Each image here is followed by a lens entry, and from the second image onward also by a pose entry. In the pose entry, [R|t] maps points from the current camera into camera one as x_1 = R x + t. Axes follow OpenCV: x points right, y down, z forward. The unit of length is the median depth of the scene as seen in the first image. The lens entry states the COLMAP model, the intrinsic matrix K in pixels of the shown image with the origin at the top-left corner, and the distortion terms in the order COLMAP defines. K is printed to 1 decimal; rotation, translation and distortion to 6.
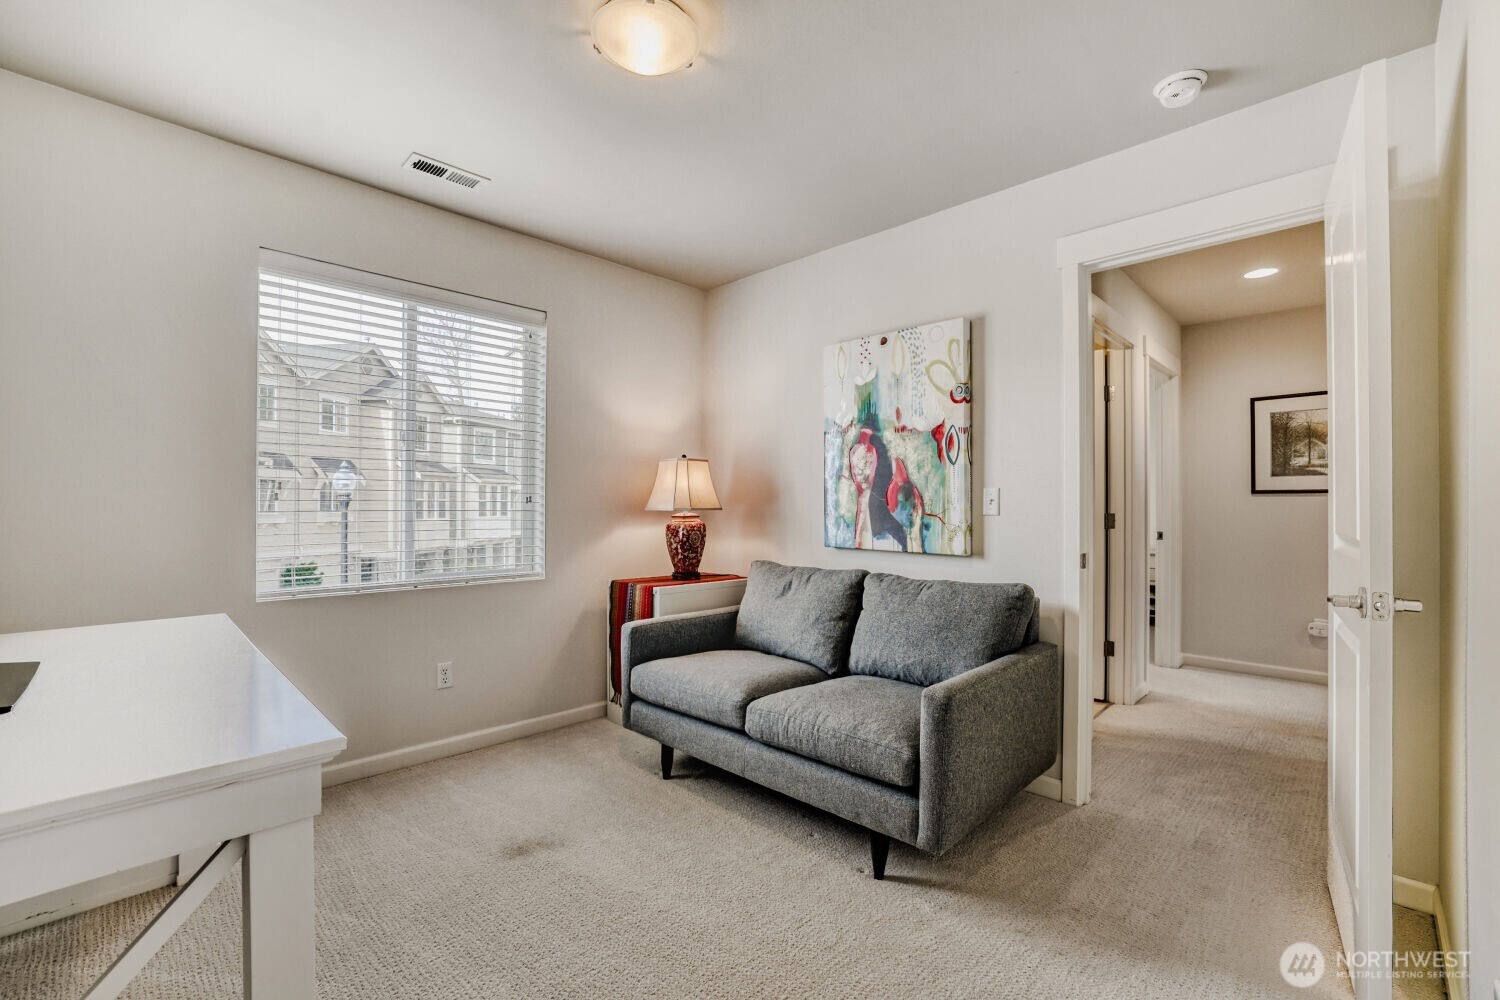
lens RADIAL K [[651.7, 0, 752.9], [0, 651.7, 501.4], [0, 0, 1]] dist [-0.030511, 0.009958]
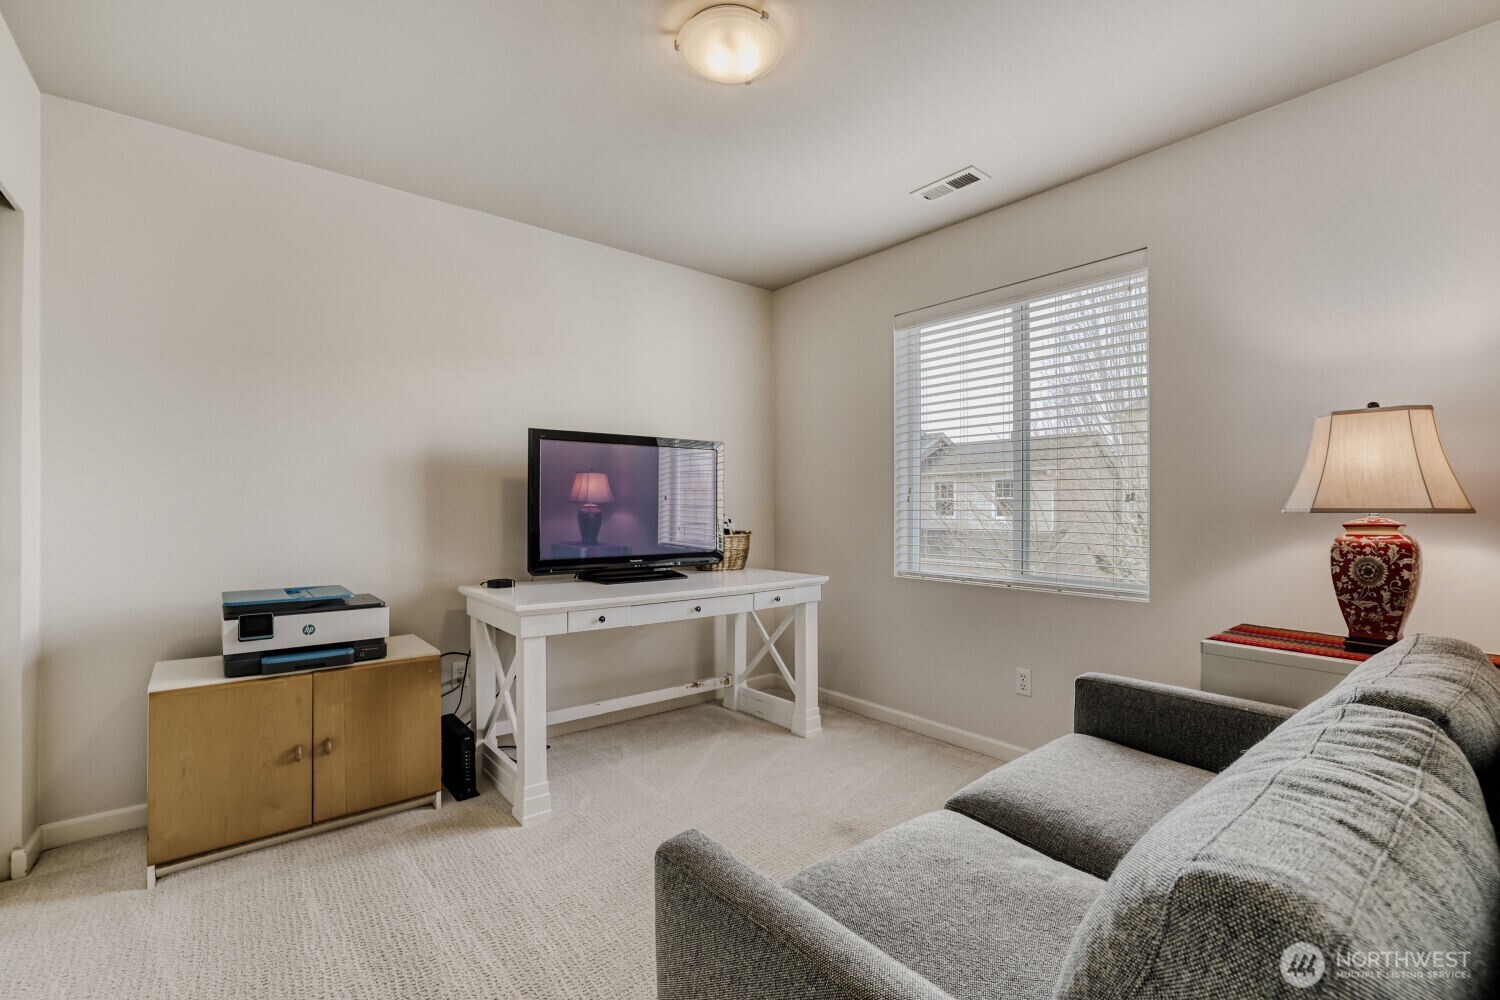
lens RADIAL K [[651.7, 0, 752.9], [0, 651.7, 501.4], [0, 0, 1]] dist [-0.030511, 0.009958]
pose [[-0.117876, -0.004614, -0.993018, 0.495238], [0.013763, 0.999886, -0.006279, 0.000494], [0.992933, -0.014407, -0.117799, 0.668269]]
